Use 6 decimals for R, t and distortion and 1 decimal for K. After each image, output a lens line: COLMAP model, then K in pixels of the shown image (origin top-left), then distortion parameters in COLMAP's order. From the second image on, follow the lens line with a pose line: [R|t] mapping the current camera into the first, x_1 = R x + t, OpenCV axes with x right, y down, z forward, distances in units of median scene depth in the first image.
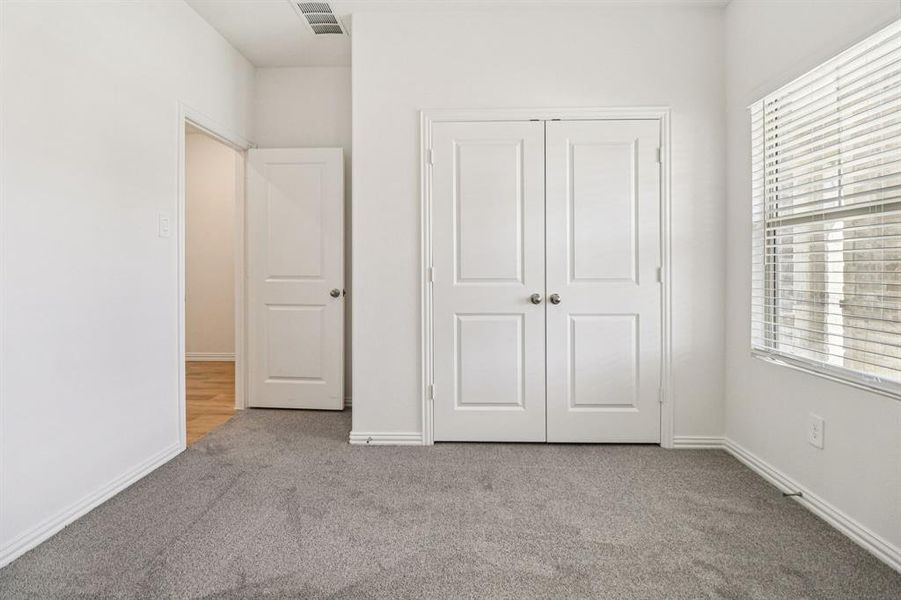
lens RADIAL K [[414.3, 0, 449.0], [0, 414.3, 283.0], [0, 0, 1]] dist [-0.000796, -0.012037]
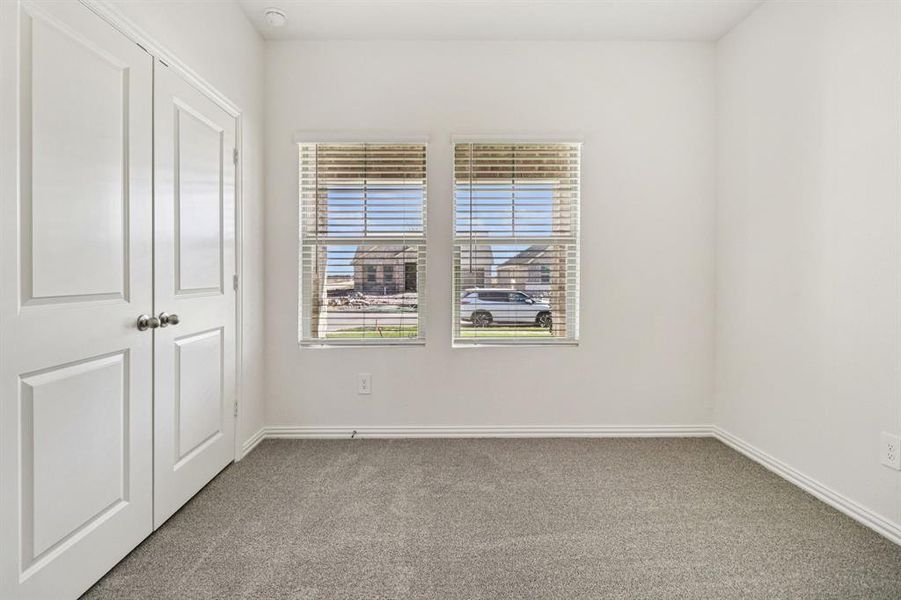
lens RADIAL K [[414.3, 0, 449.0], [0, 414.3, 283.0], [0, 0, 1]] dist [-0.000796, -0.012037]
pose [[-0.055492, -0.018896, 0.998280, -0.468666], [0.027886, 0.999402, 0.020467, -0.024391], [-0.998070, 0.028974, -0.054932, 0.558604]]
